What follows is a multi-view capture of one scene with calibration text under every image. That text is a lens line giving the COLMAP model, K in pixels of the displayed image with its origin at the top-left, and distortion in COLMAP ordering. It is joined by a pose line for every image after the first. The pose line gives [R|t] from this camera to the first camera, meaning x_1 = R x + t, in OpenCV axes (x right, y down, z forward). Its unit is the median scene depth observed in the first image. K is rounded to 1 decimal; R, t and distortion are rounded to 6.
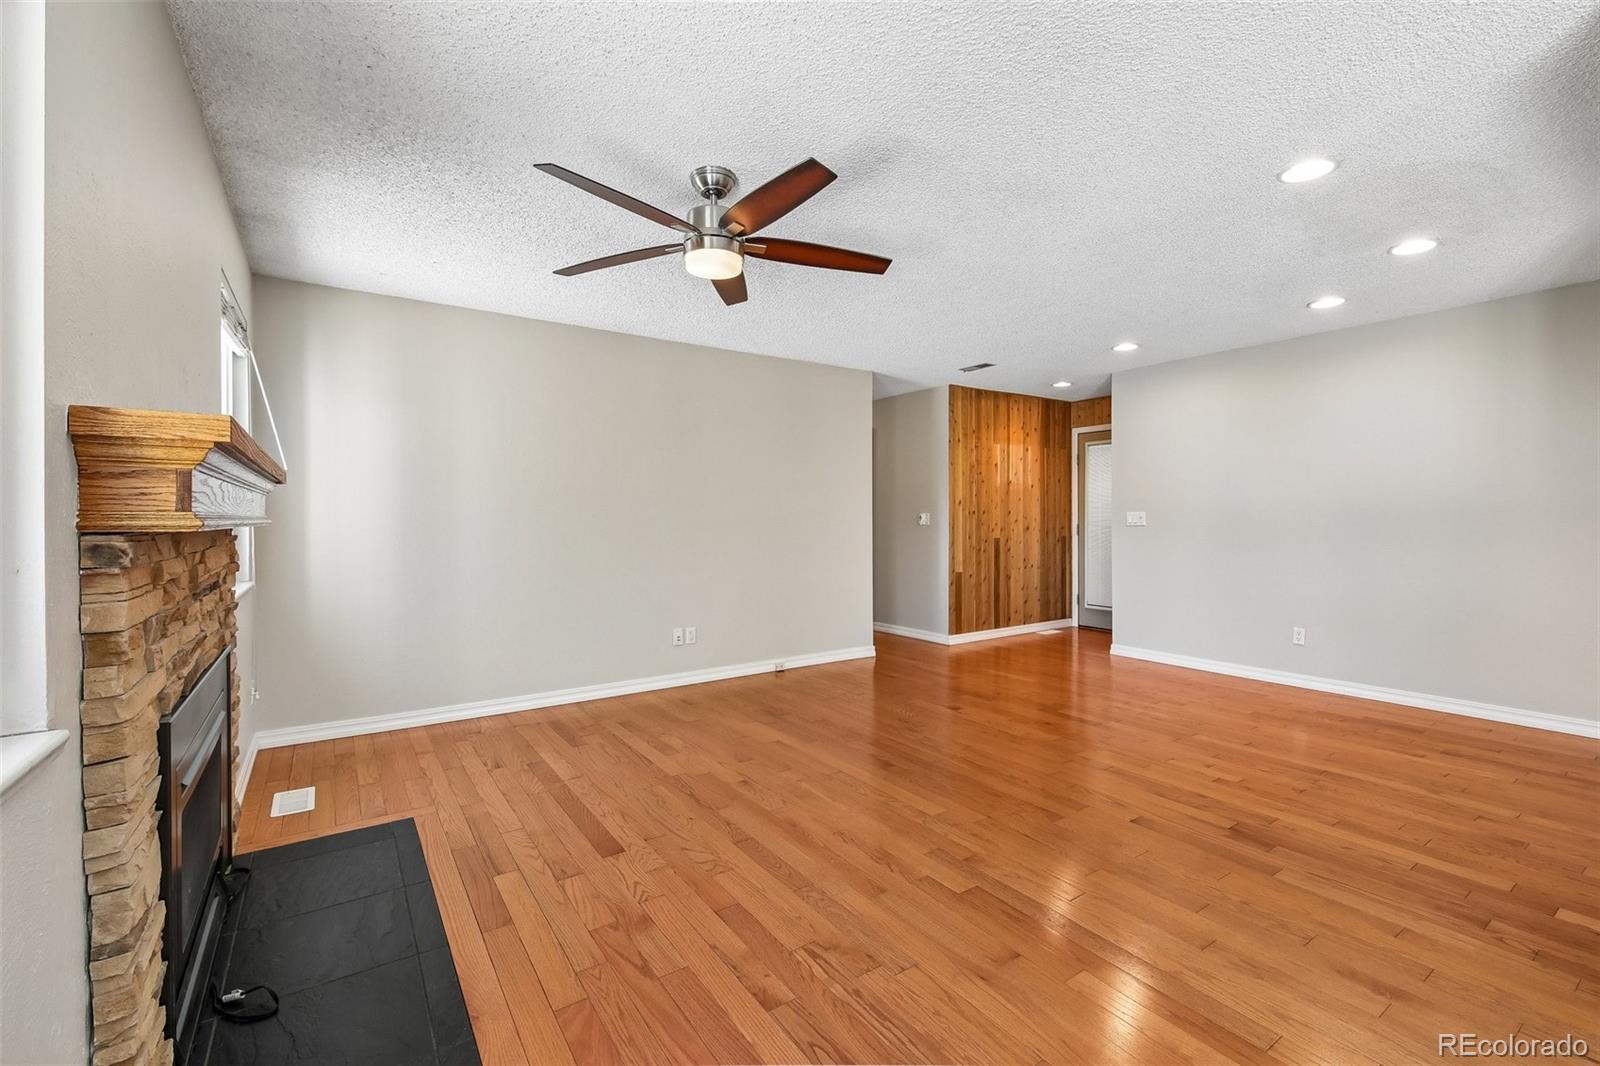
lens RADIAL K [[695.8, 0, 803.6], [0, 695.8, 518.7], [0, 0, 1]] dist [0.006734, -0.010142]
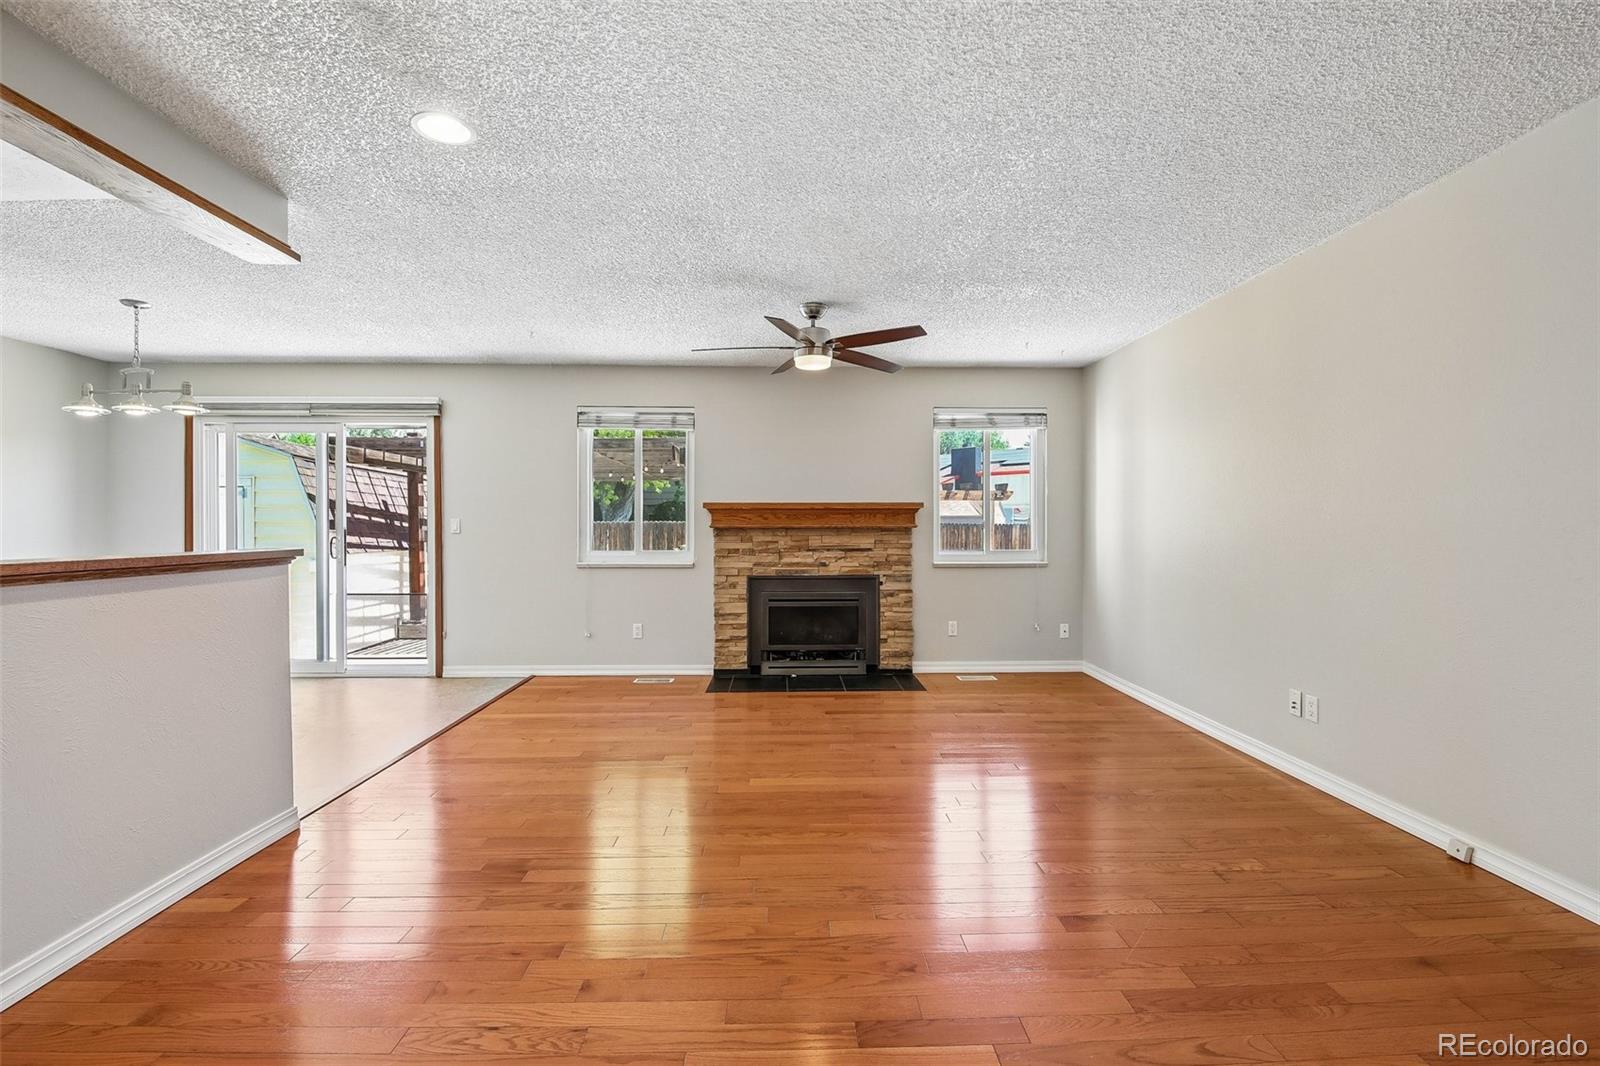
lens RADIAL K [[698.4, 0, 803.9], [0, 698.4, 526.0], [0, 0, 1]] dist [0.001803, 0.000090]
pose [[-0.538867, 0.001925, -0.842389, 0.429662], [0.001645, 0.999998, 0.001233, -0.000381], [0.842389, -0.000722, -0.538869, 0.651413]]
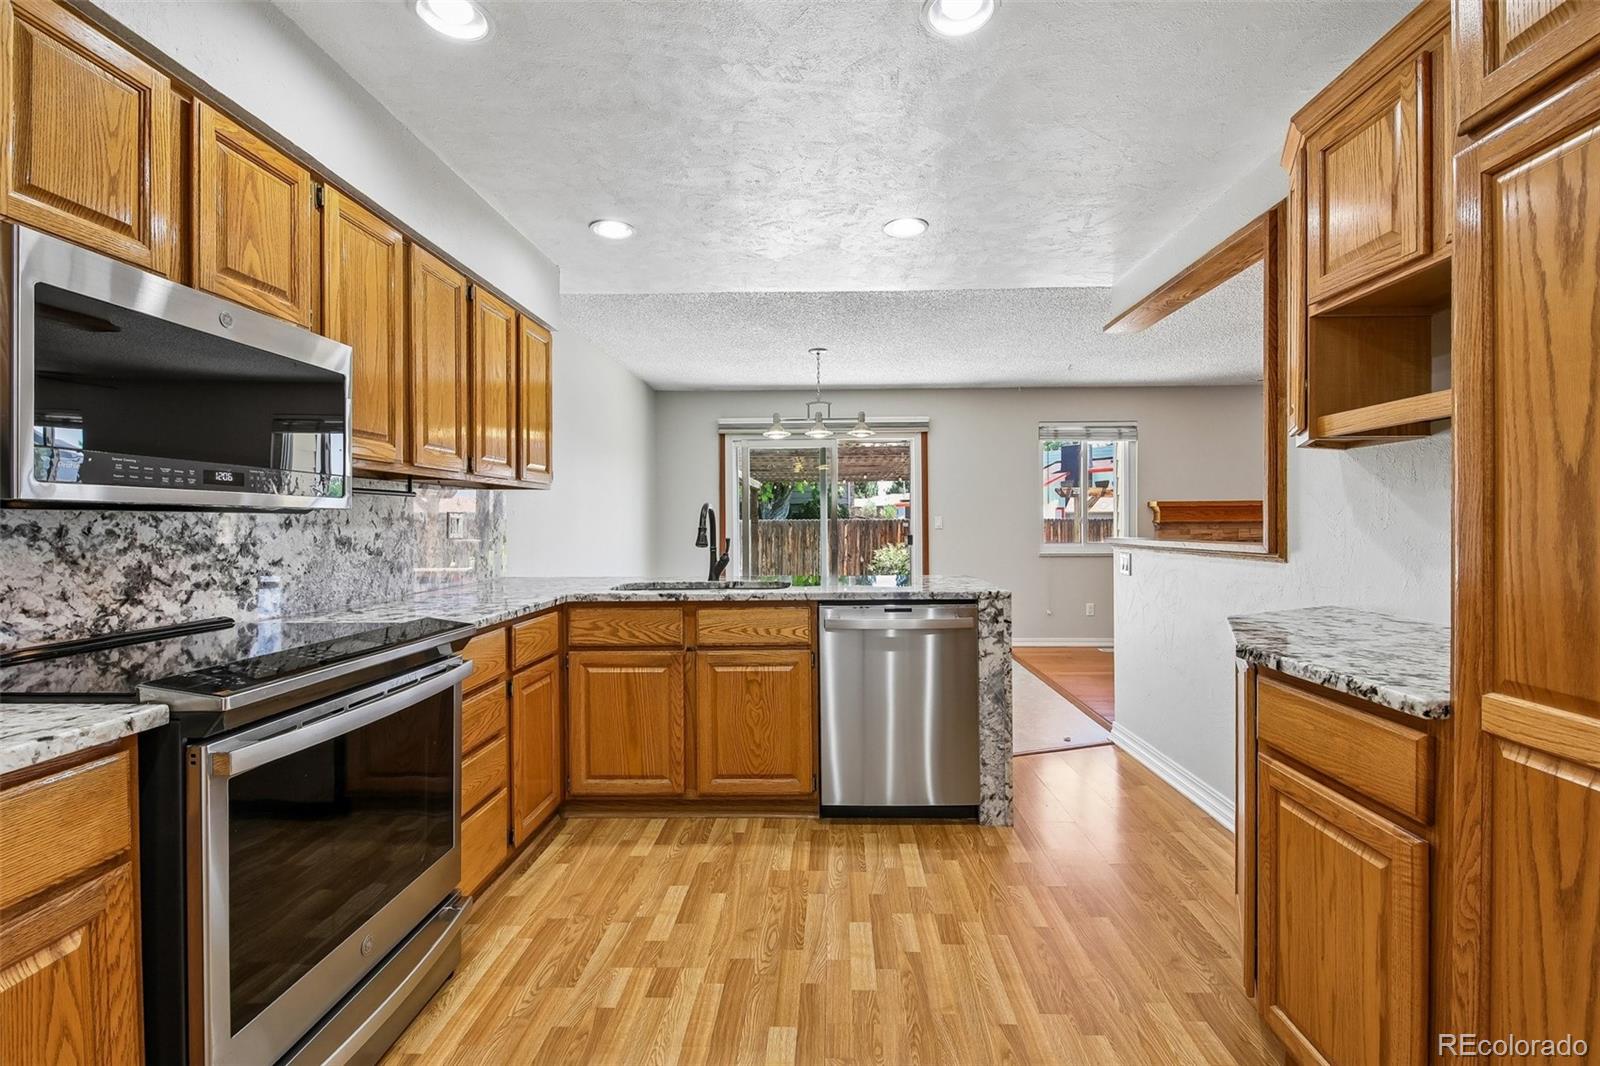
lens RADIAL K [[690.4, 0, 813.9], [0, 690.4, 530.5], [0, 0, 1]] dist [0.012163, -0.009422]
pose [[-0.584344, 0.014609, -0.811374, 0.823594], [0.008255, 0.999893, 0.012058, -0.002090], [0.811464, 0.000348, -0.584402, 0.323382]]
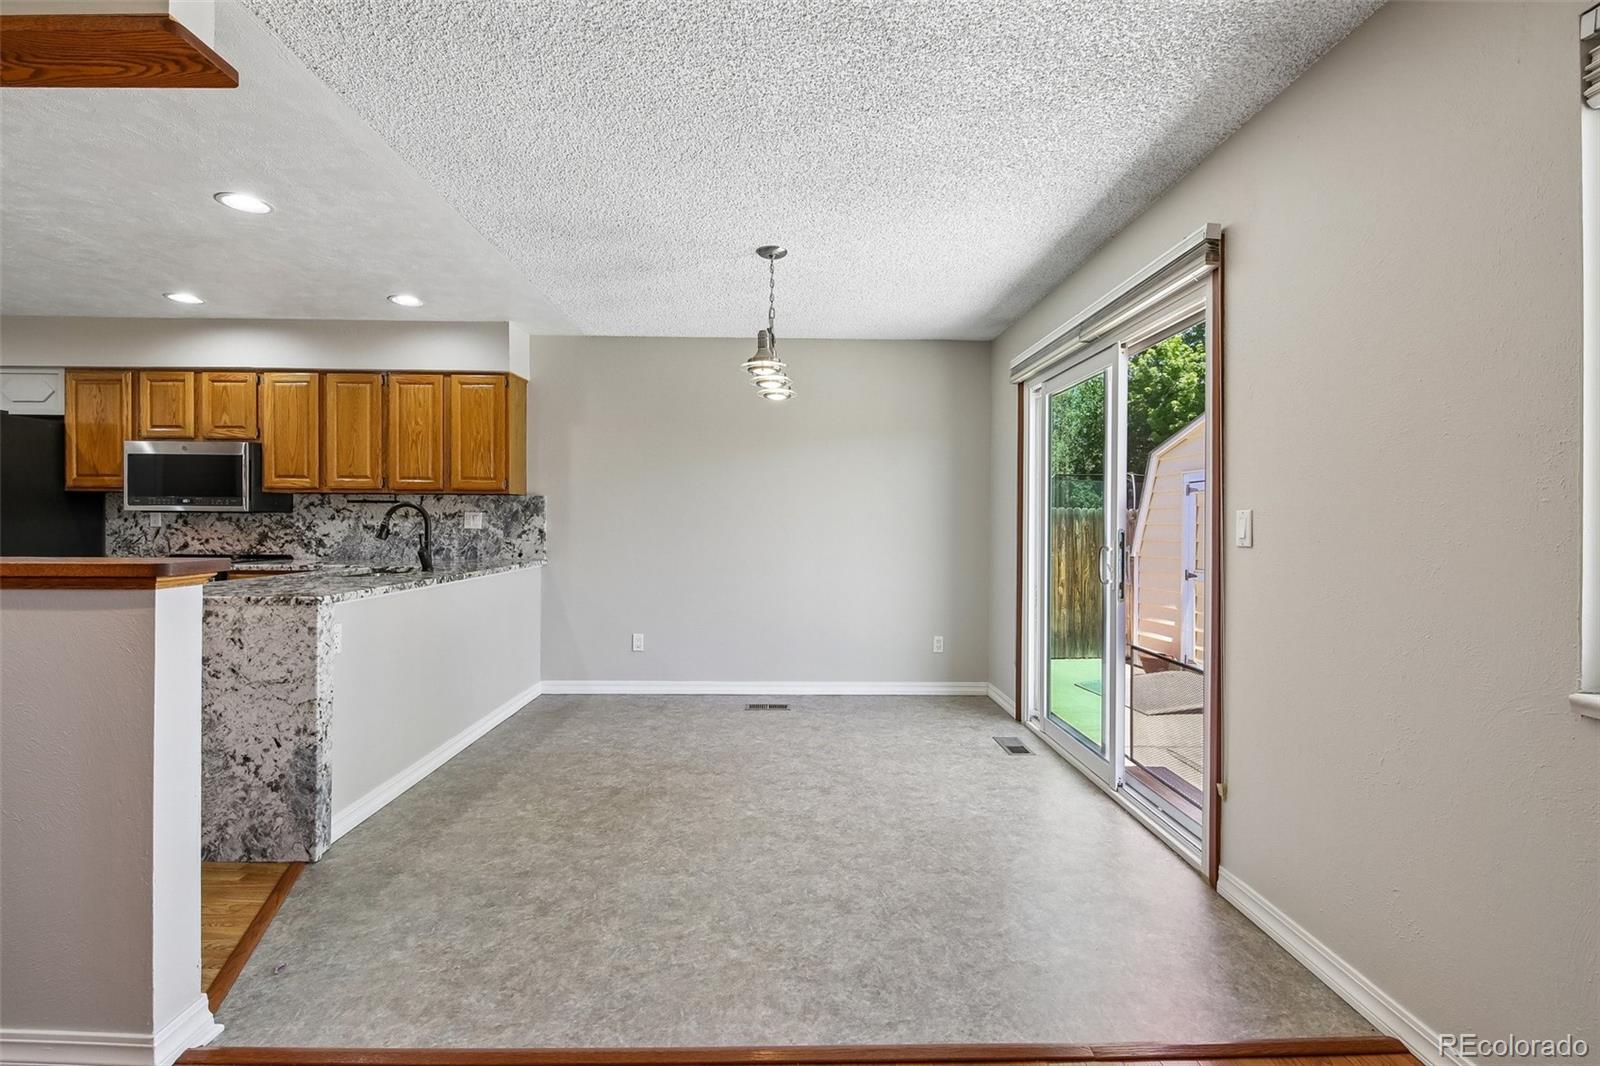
lens RADIAL K [[695.8, 0, 803.6], [0, 695.8, 518.7], [0, 0, 1]] dist [0.006734, -0.010142]
pose [[-0.841044, -0.001665, 0.540965, -0.007649], [-0.006200, 0.999959, -0.006561, -0.000919], [-0.540932, -0.008872, -0.841020, 0.281274]]
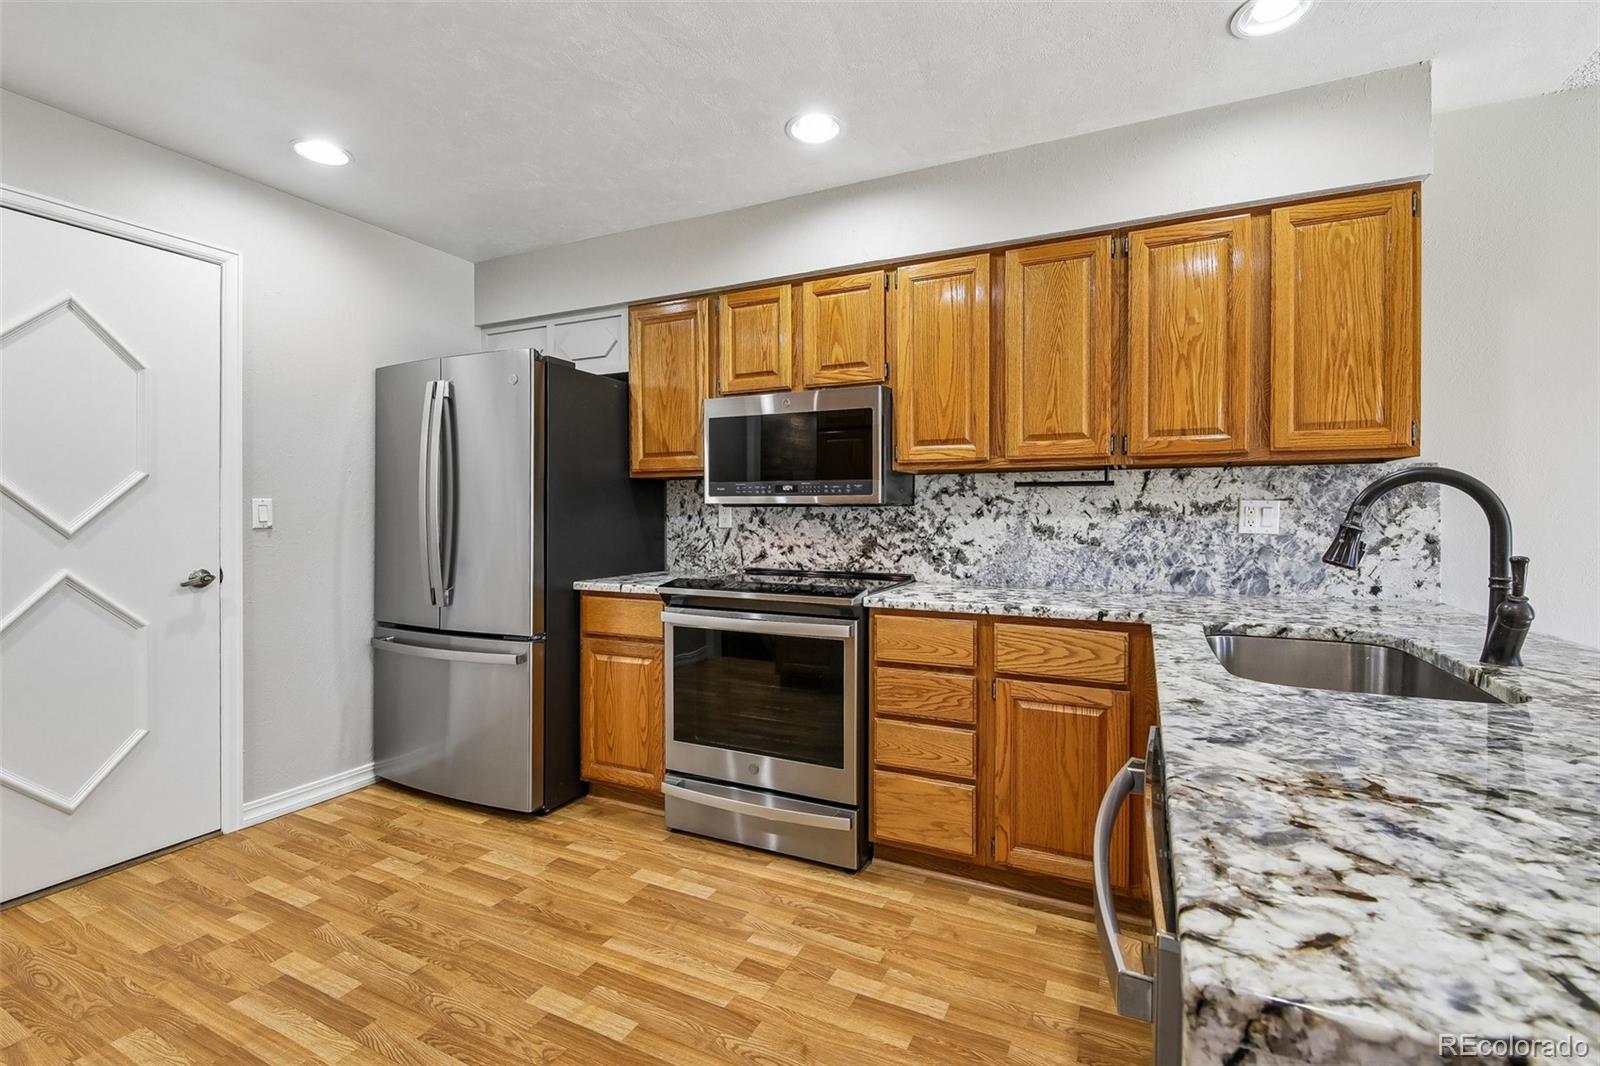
lens RADIAL K [[695.8, 0, 803.6], [0, 695.8, 518.7], [0, 0, 1]] dist [0.006734, -0.010142]
pose [[-0.505606, -0.004374, 0.862753, 0.434246], [-0.002746, 0.999990, 0.003461, -0.001503], [-0.862760, -0.000619, -0.505613, 0.248313]]
